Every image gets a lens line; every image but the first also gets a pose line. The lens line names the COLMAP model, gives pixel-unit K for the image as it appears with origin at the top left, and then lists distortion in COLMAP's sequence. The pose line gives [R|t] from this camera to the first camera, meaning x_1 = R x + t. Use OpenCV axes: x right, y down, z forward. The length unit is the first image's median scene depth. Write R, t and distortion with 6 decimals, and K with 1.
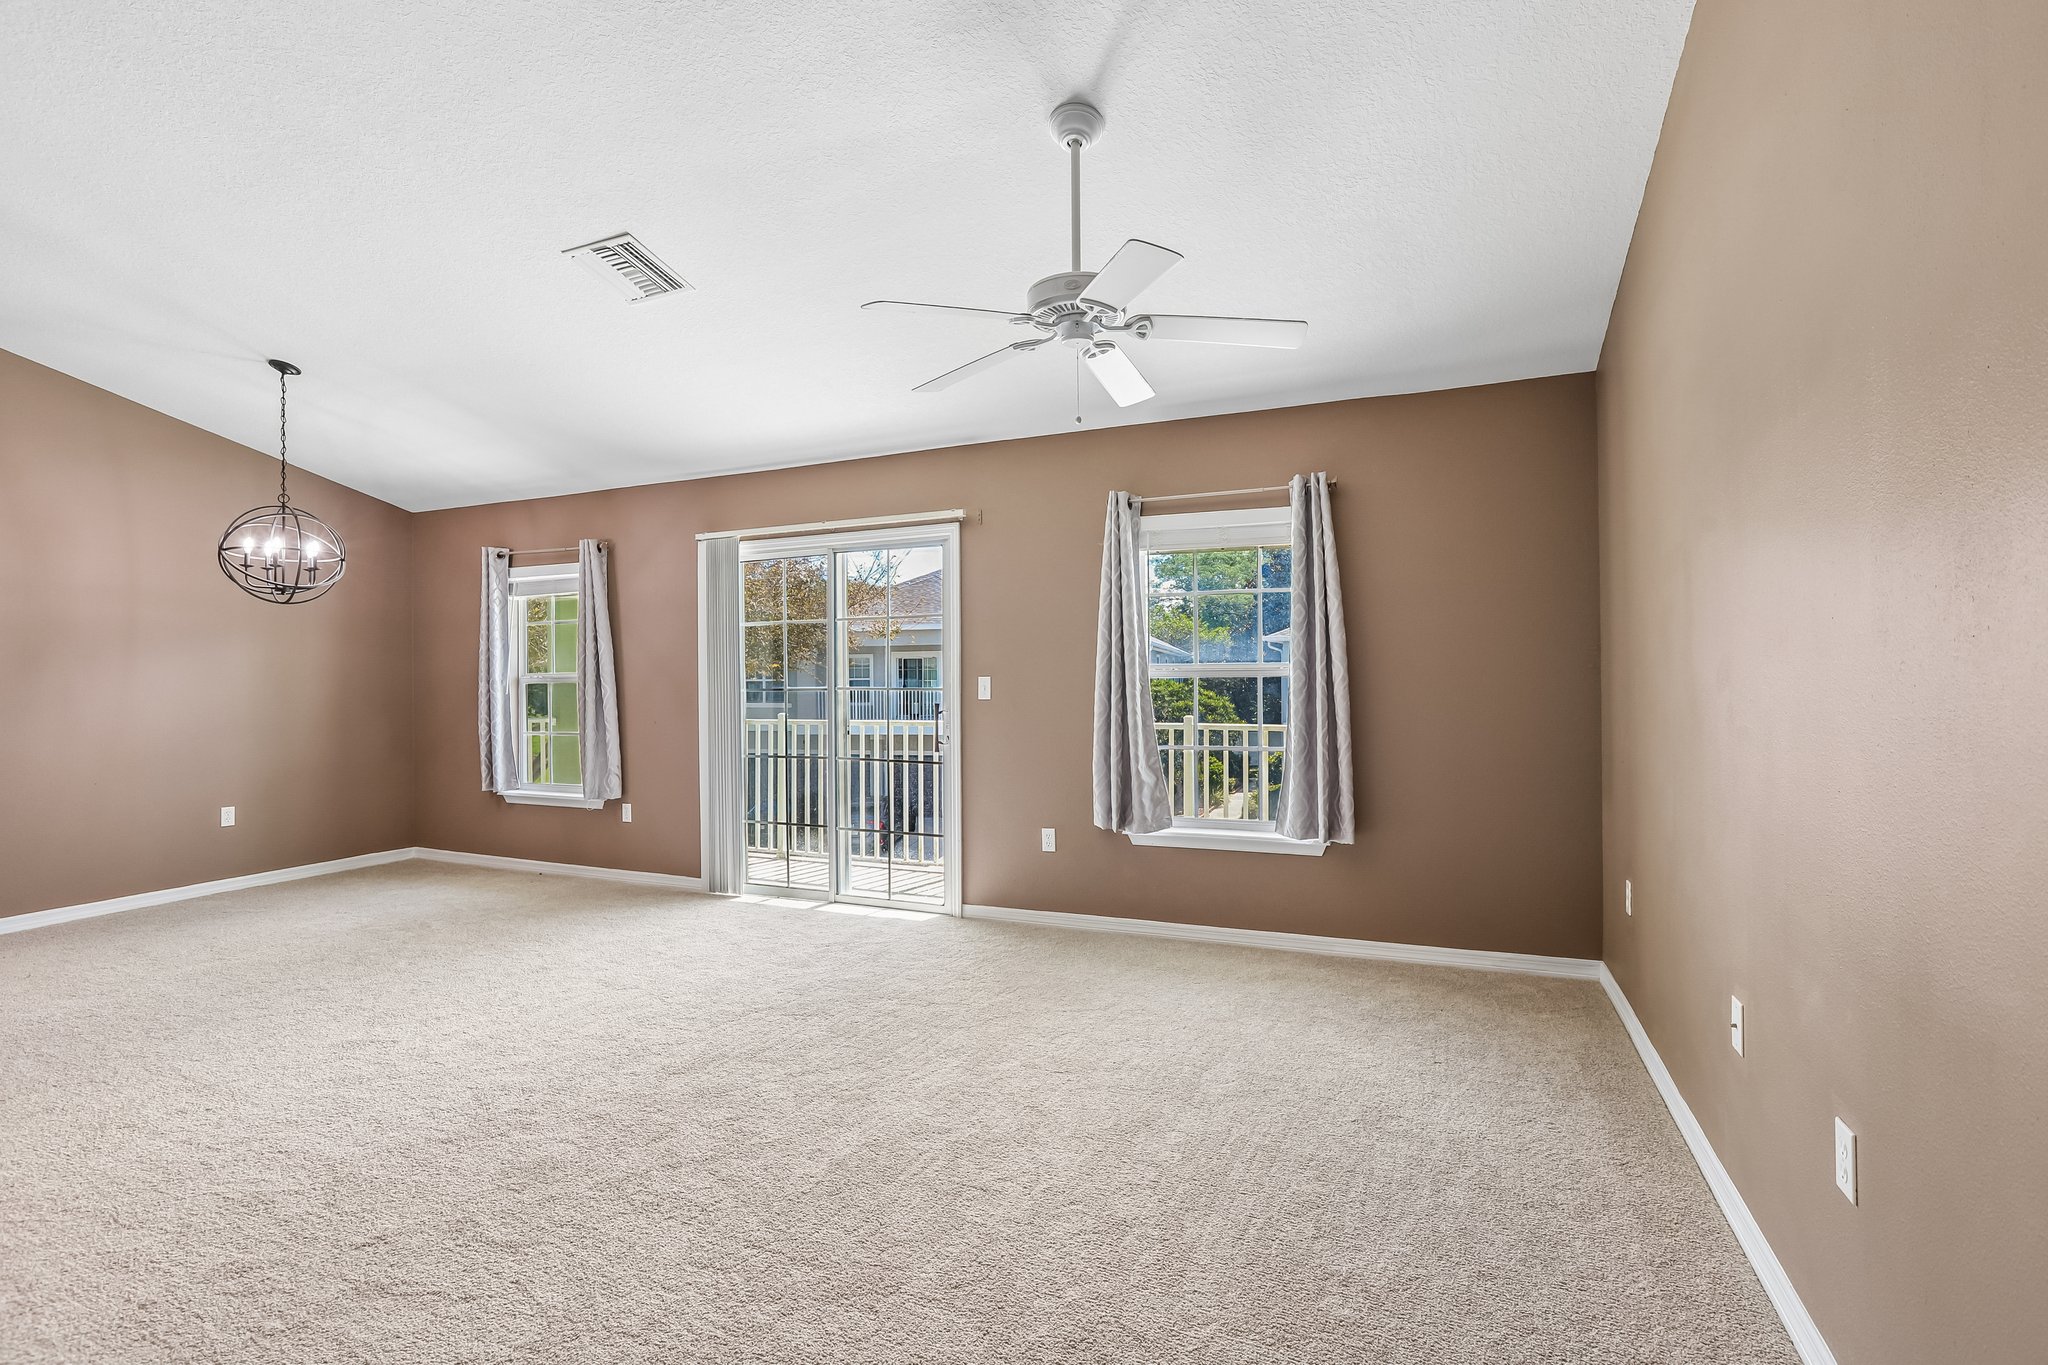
lens RADIAL K [[961.8, 0, 1027.7], [0, 961.8, 674.3], [0, 0, 1]] dist [-0.040455, 0.031074]
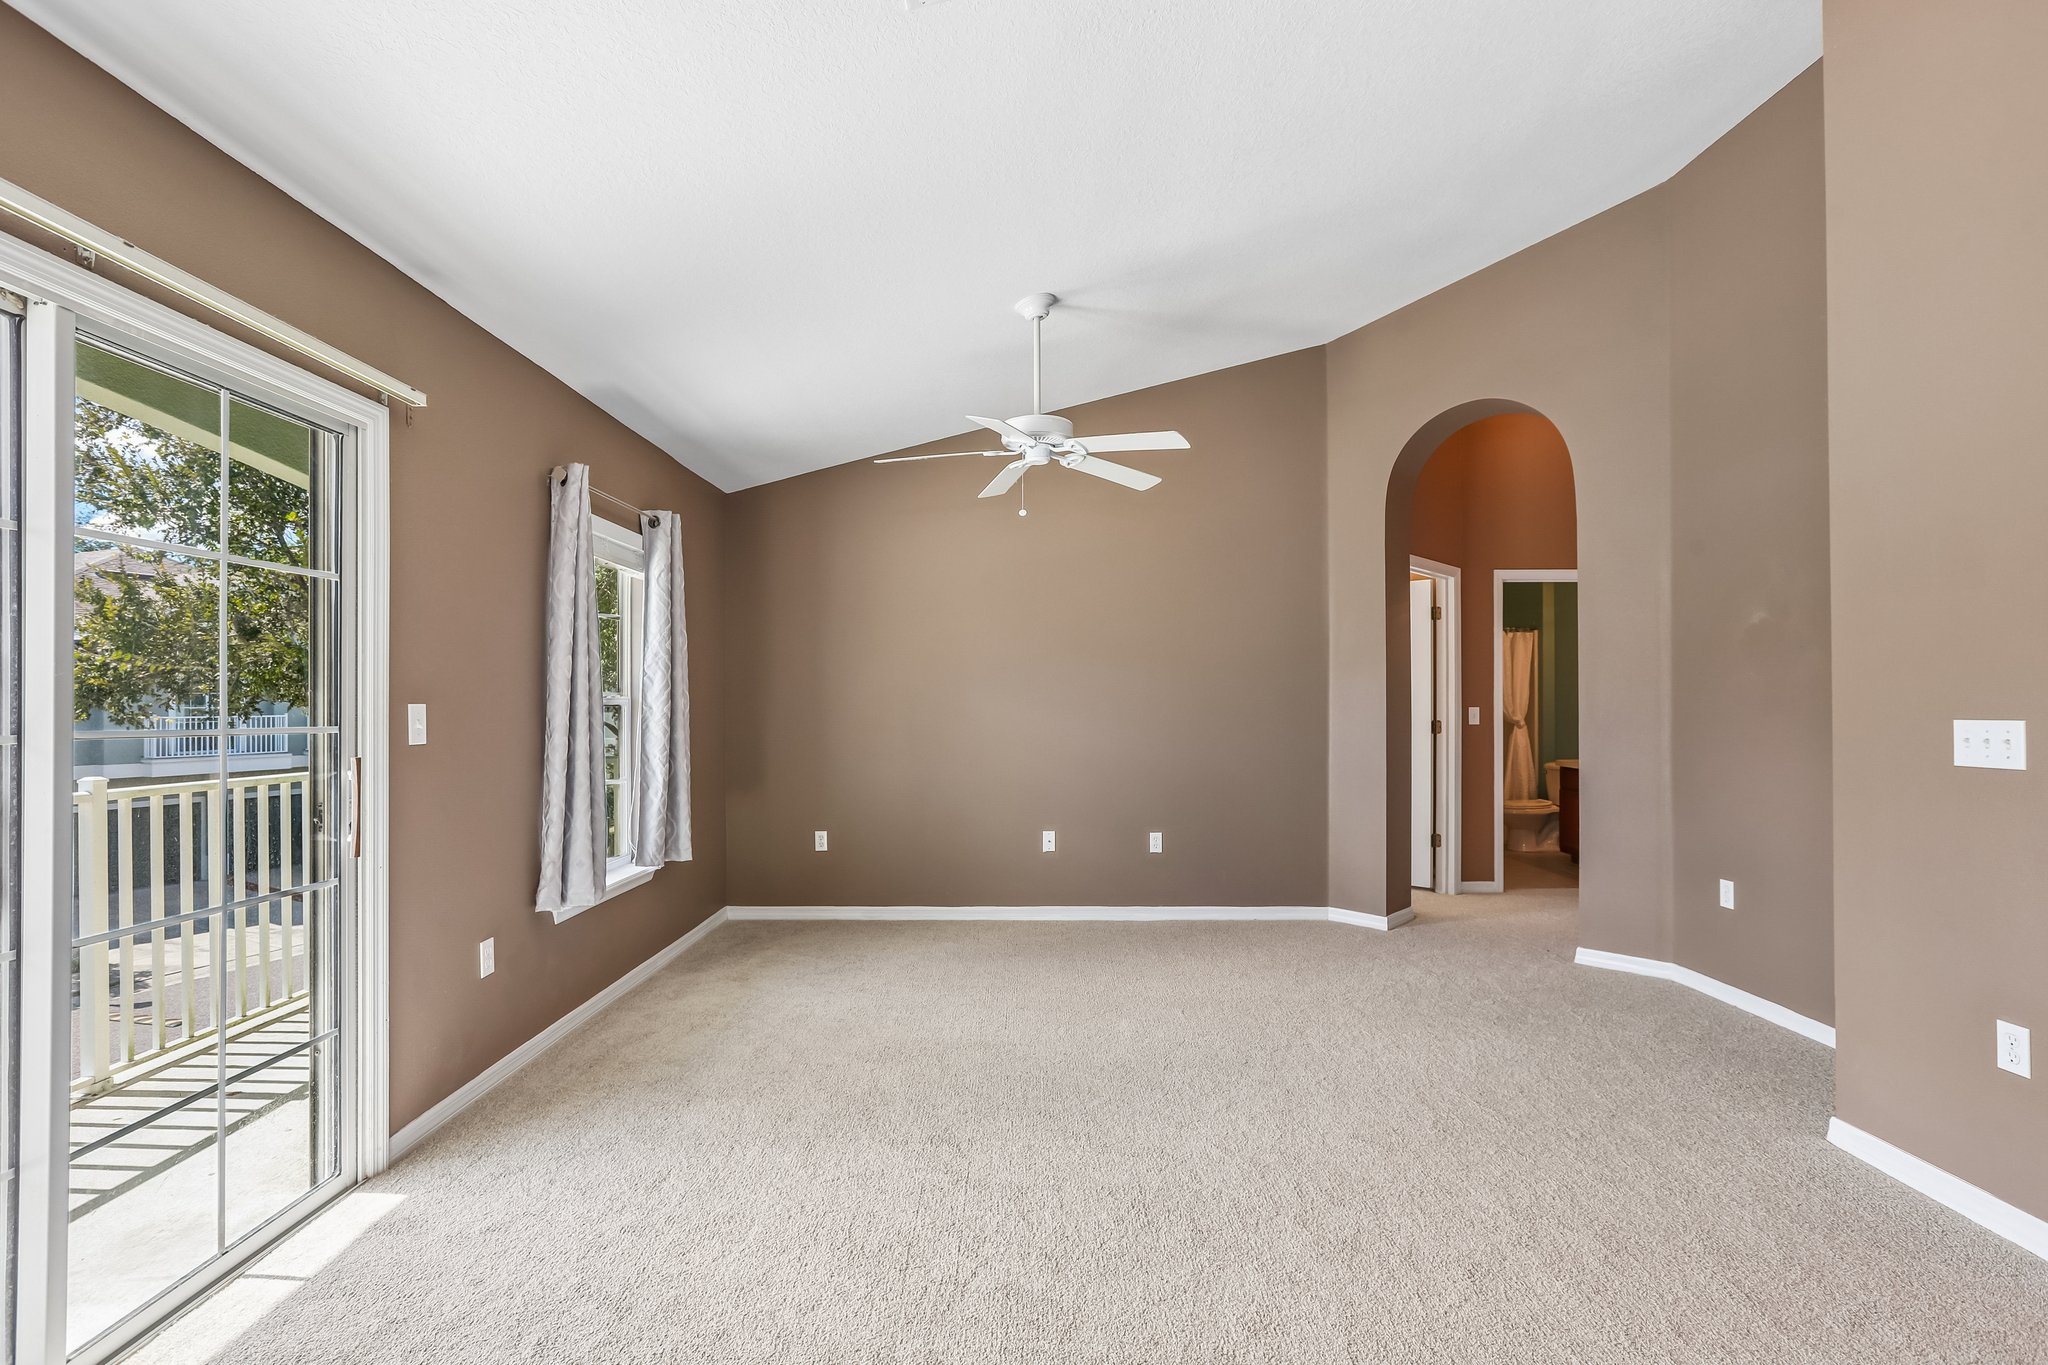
lens RADIAL K [[943.1, 0, 1027.8], [0, 943.1, 697.0], [0, 0, 1]] dist [-0.046968, 0.027647]
pose [[-0.393516, 0.015306, 0.919190, -0.600831], [0.002760, 0.999877, -0.015468, 0.006876], [-0.919314, -0.003550, -0.393510, 0.786640]]
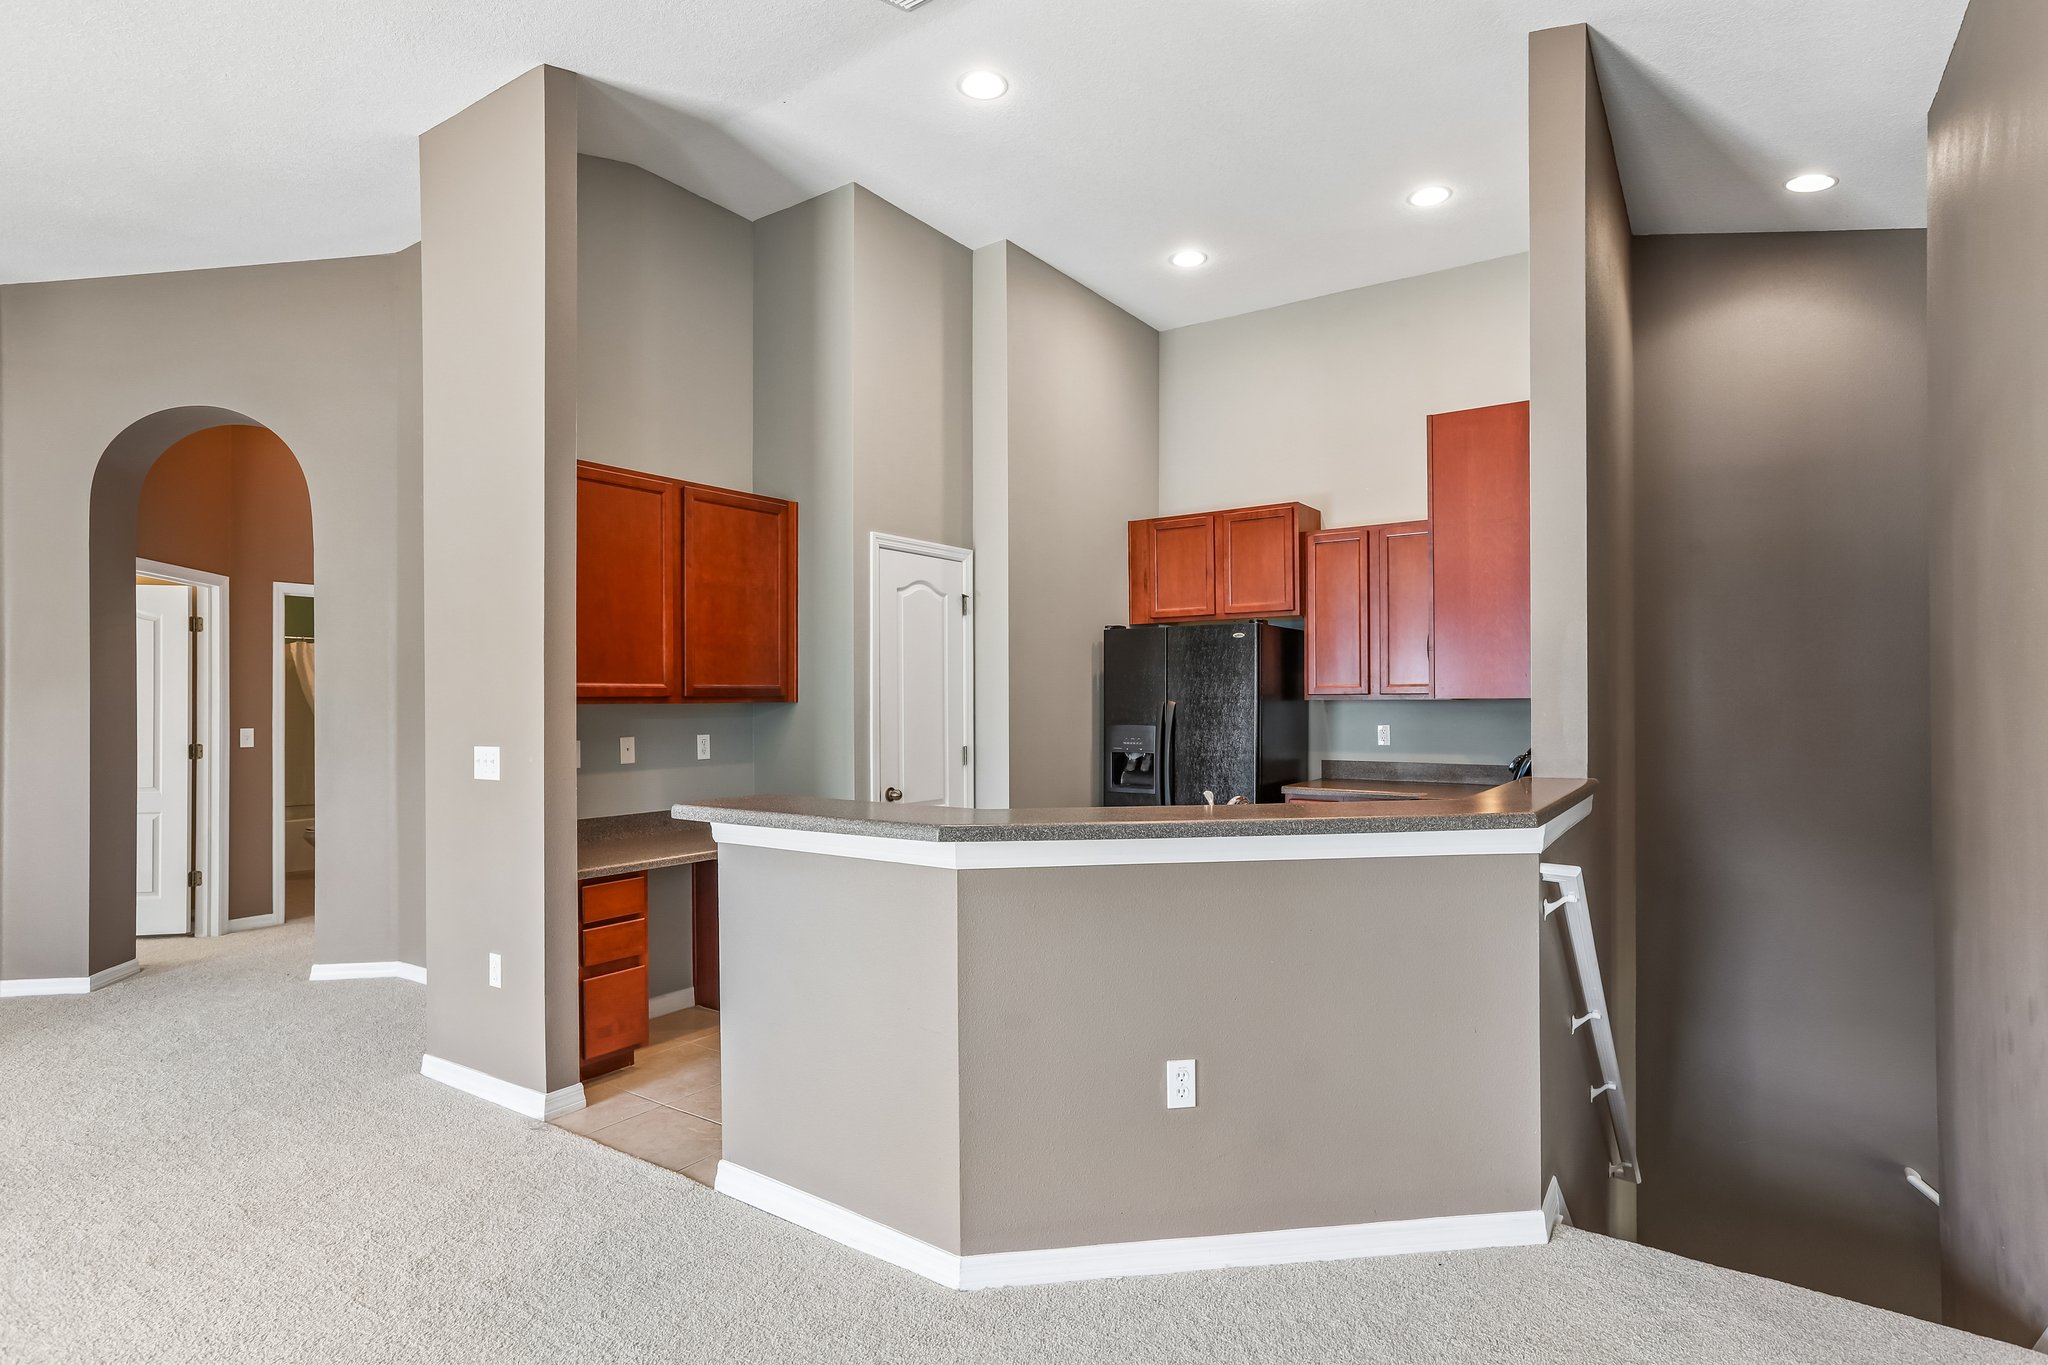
lens RADIAL K [[1048.5, 0, 1016.8], [0, 1048.5, 699.9], [0, 0, 1]] dist [-0.035595, 0.035696]
pose [[-0.981512, 0.015012, 0.190809, -0.840842], [0.013672, 0.999872, -0.008336, -0.006933], [-0.190910, -0.005573, -0.981592, 0.820068]]
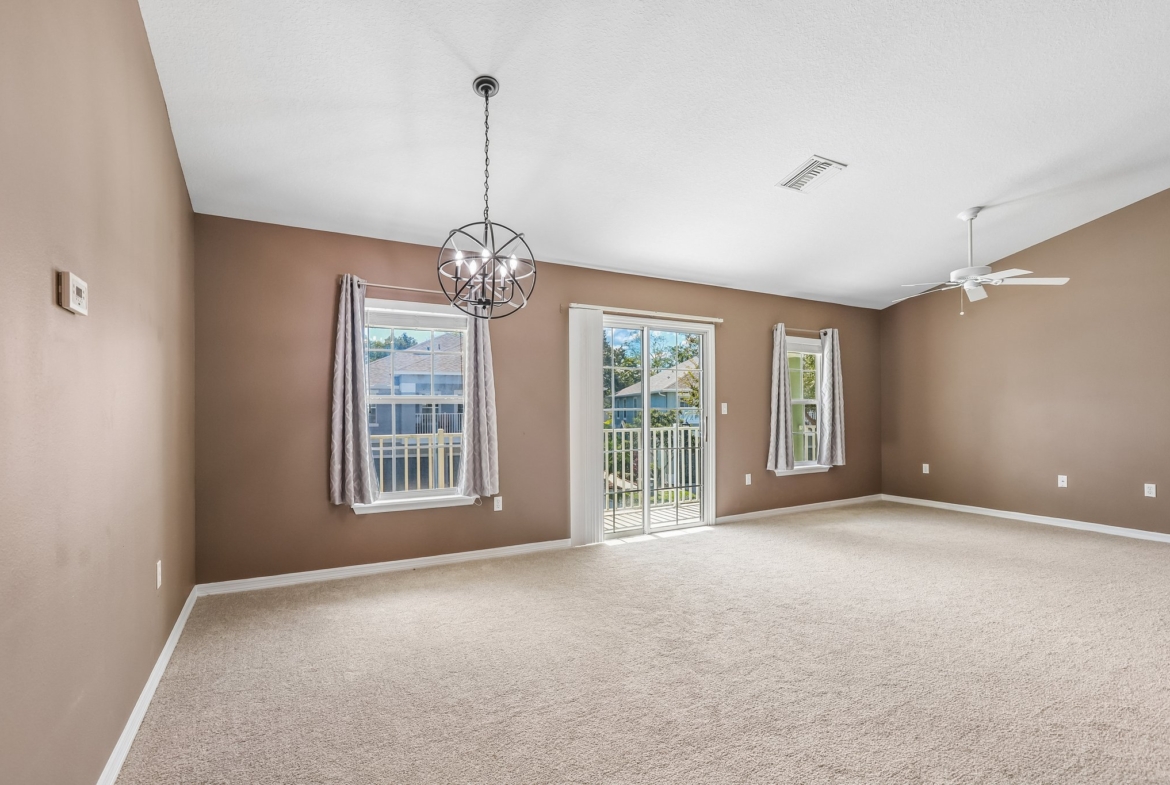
lens RADIAL K [[531.4, 0, 579.5], [0, 531.4, 401.9], [0, 0, 1]] dist [-0.028602, 0.000162]
pose [[0.610769, 0.017585, 0.791613, -0.988544], [-0.005018, 0.999819, -0.018339, 0.019786], [-0.791793, 0.007229, 0.610747, 0.496626]]
